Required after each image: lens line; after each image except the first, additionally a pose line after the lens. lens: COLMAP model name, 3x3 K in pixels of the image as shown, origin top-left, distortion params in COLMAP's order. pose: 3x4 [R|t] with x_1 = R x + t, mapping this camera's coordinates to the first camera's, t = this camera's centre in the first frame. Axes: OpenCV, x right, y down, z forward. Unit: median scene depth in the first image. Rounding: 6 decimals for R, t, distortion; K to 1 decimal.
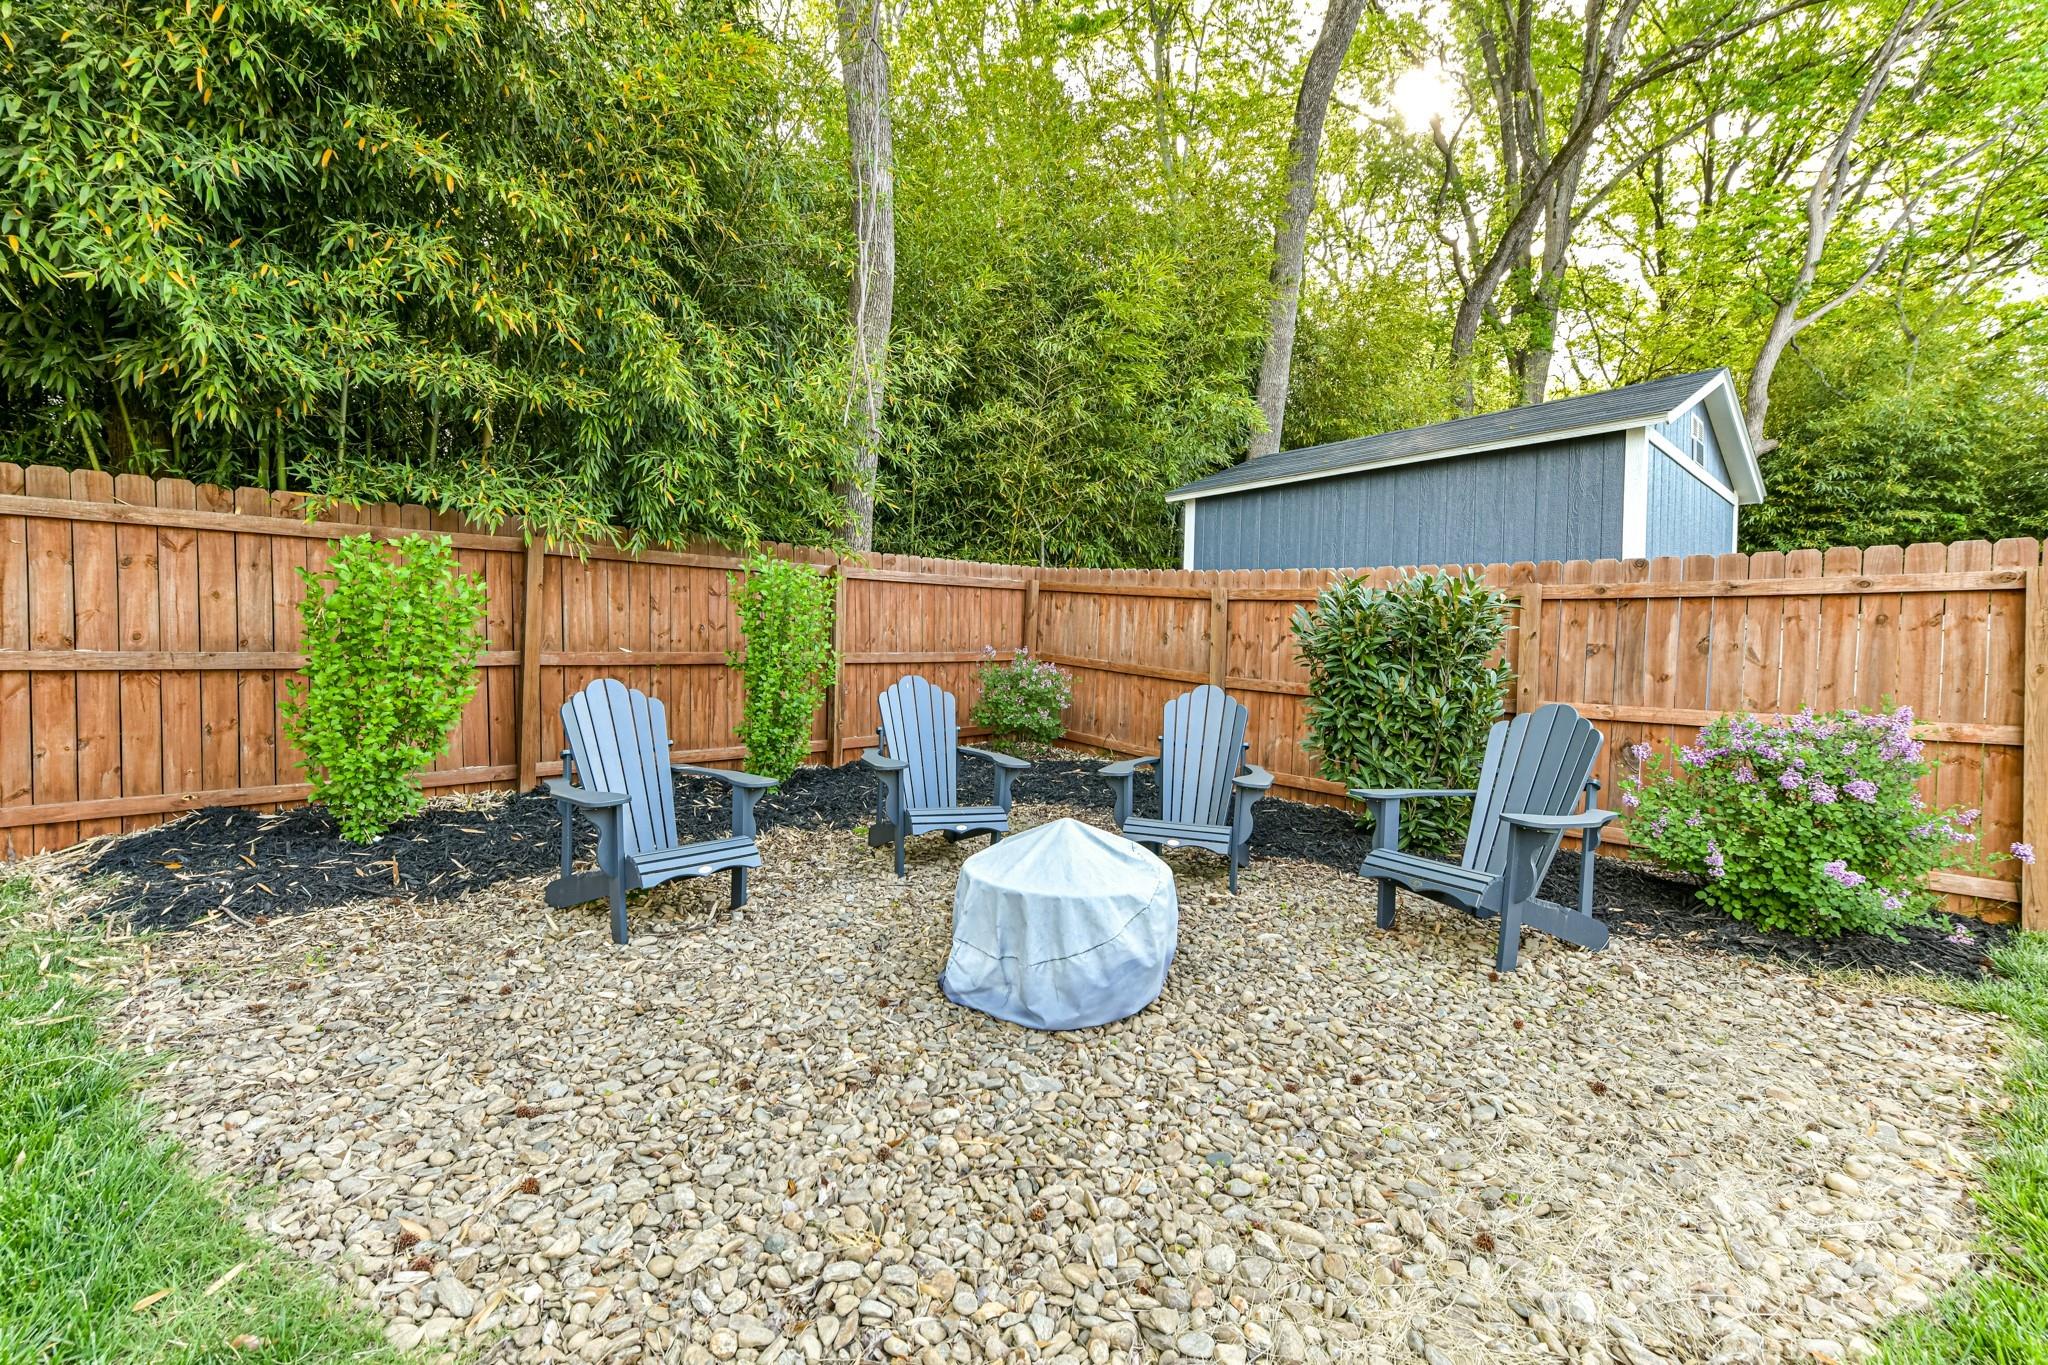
lens RADIAL K [[825.8, 0, 981.8], [0, 825.8, 658.8], [0, 0, 1]] dist [0.000403, -0.000042]
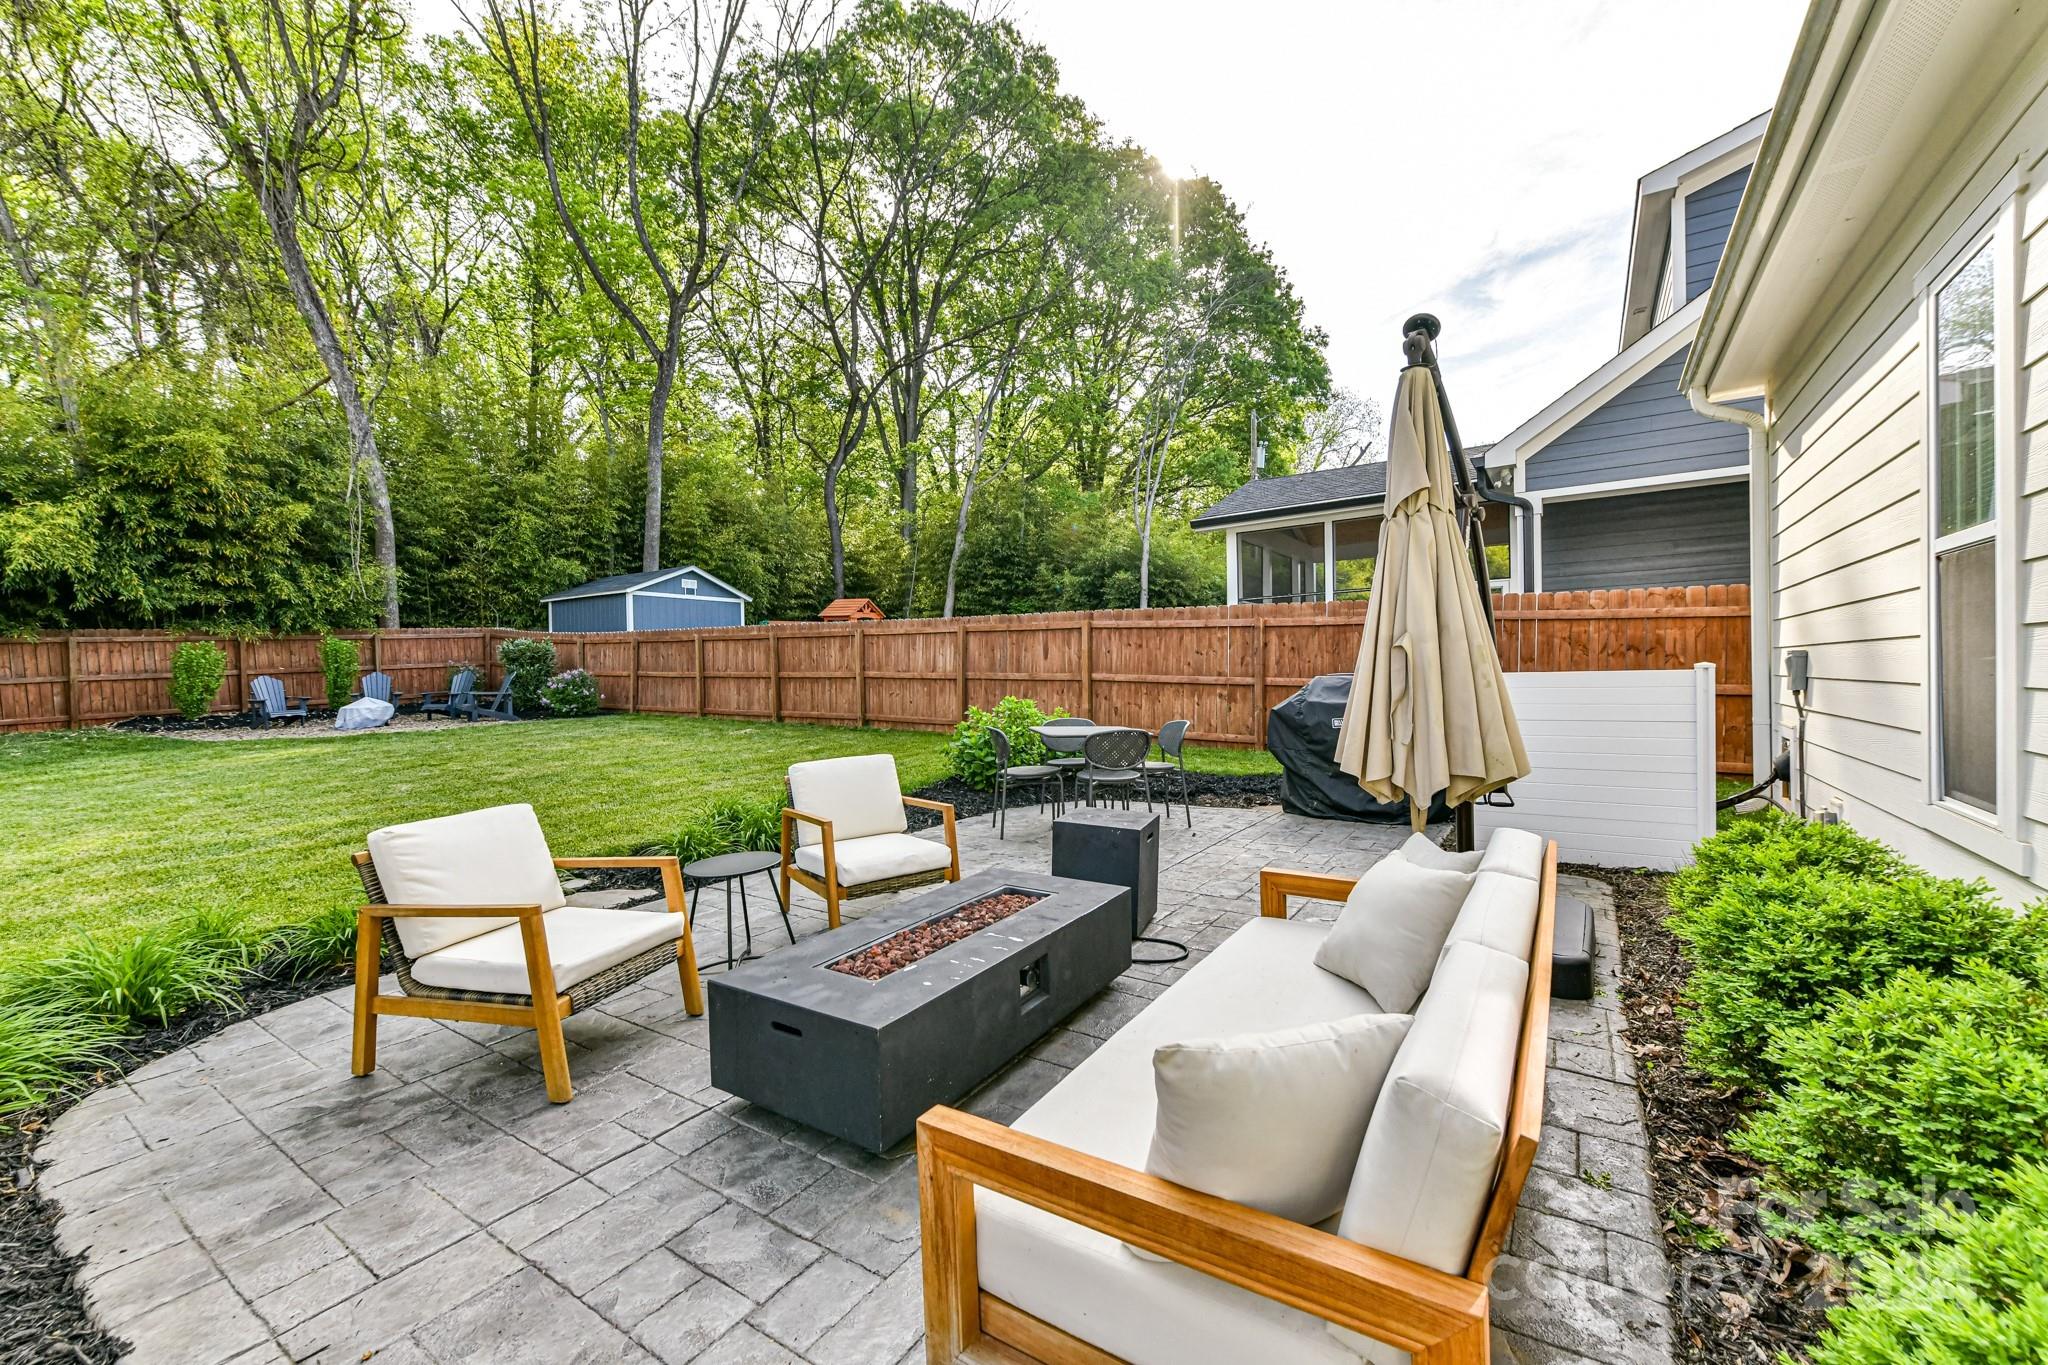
lens RADIAL K [[812.2, 0, 1037.3], [0, 812.2, 683.8], [0, 0, 1]] dist [0.007311, -0.000304]
pose [[0.966285, -0.042018, 0.254023, 1.800446], [0.031705, 0.998504, 0.044556, 0.000140], [-0.255515, -0.034999, 0.966171, -3.167139]]
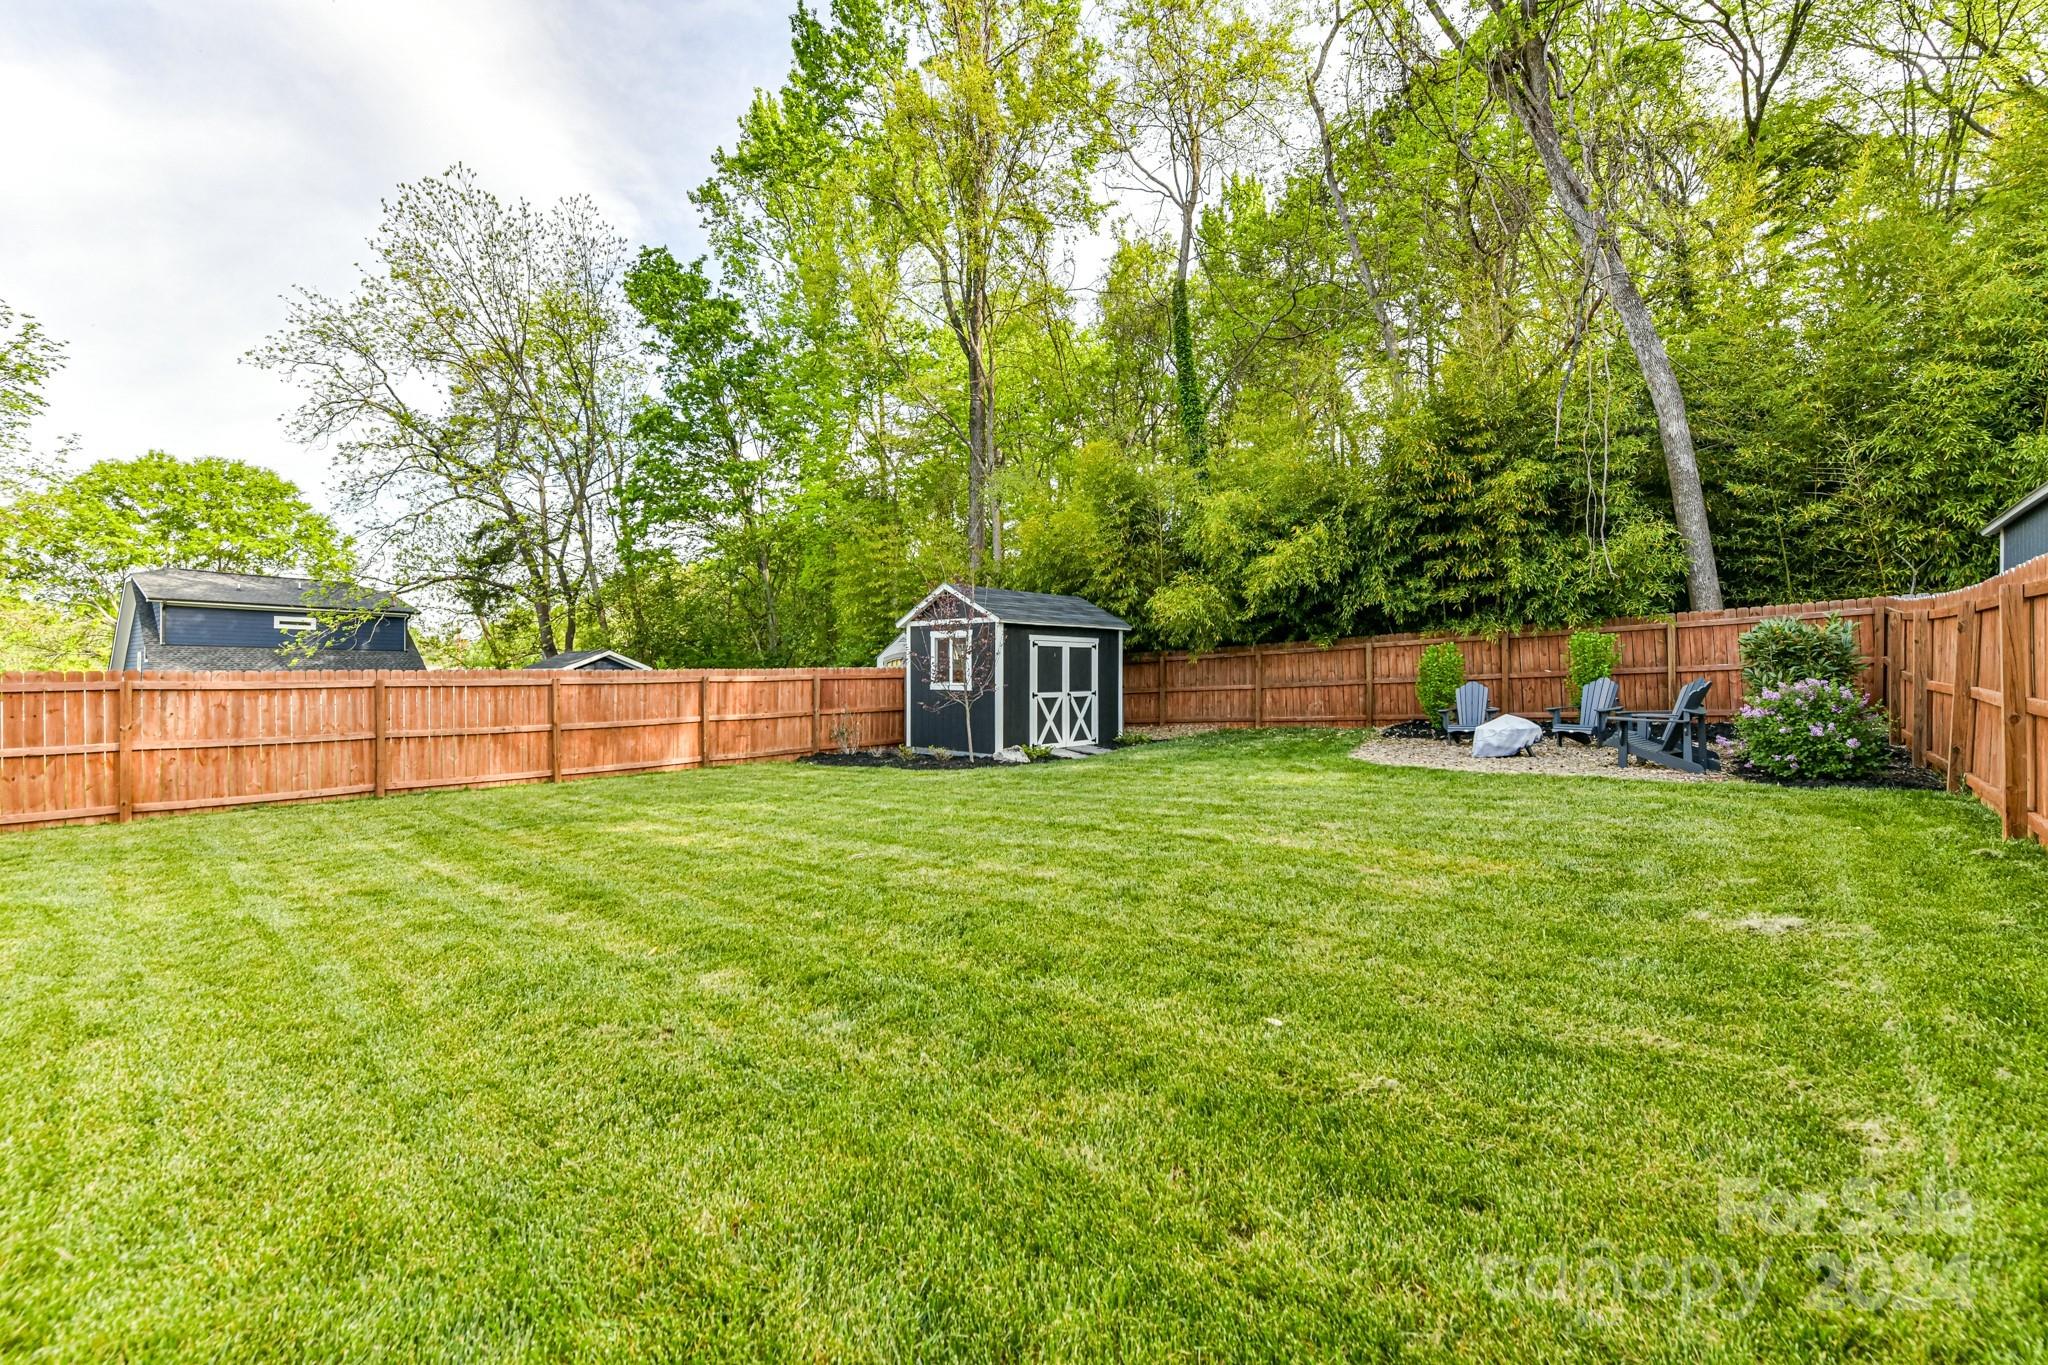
lens RADIAL K [[815.9, 0, 1001.2], [0, 815.9, 678.9], [0, 0, 1]] dist [-0.000213, -0.000413]
pose [[0.095811, -0.022872, -0.995137, 2.218035], [0.030748, 0.999327, -0.020008, 0.012067], [0.994925, -0.028682, 0.096450, -1.060176]]
